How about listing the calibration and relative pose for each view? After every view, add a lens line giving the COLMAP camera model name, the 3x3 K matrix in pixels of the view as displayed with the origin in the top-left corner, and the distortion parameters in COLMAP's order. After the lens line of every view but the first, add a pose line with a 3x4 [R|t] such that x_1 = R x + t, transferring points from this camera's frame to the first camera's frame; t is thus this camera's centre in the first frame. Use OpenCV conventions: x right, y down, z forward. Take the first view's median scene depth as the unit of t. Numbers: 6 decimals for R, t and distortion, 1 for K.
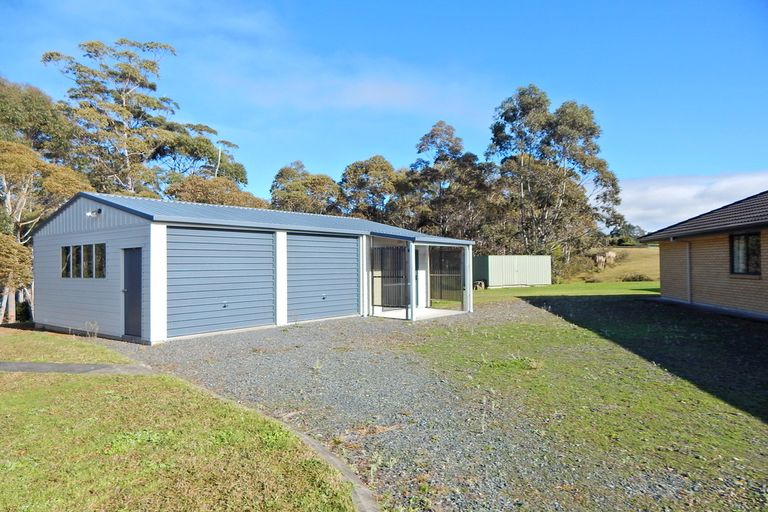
lens RADIAL K [[483.5, 0, 402.1], [0, 483.5, 257.1], [0, 0, 1]] dist [0.003886, 0.001287]
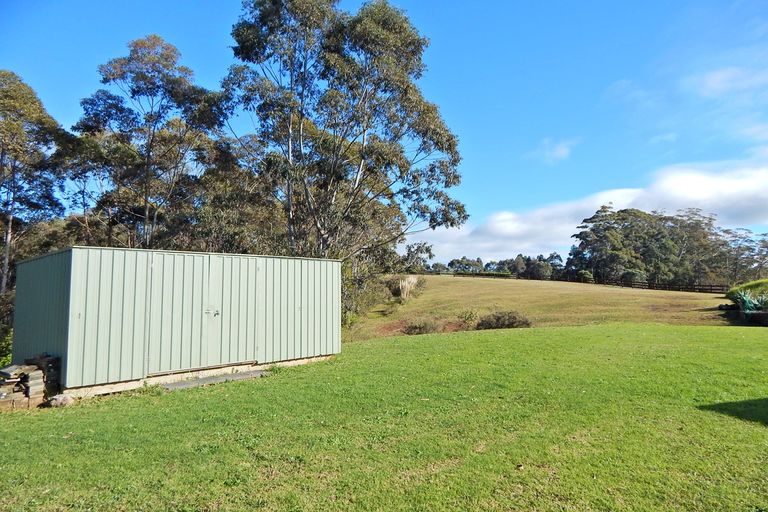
lens RADIAL K [[482.2, 0, 384.0], [0, 482.2, 256.0], [0, 0, 1]] dist [0.001899, 0.000454]
pose [[0.918886, 0.033590, 0.393092, 0.145023], [-0.009034, 0.997899, -0.064155, 0.010495], [-0.394421, 0.055400, 0.917258, 0.497878]]
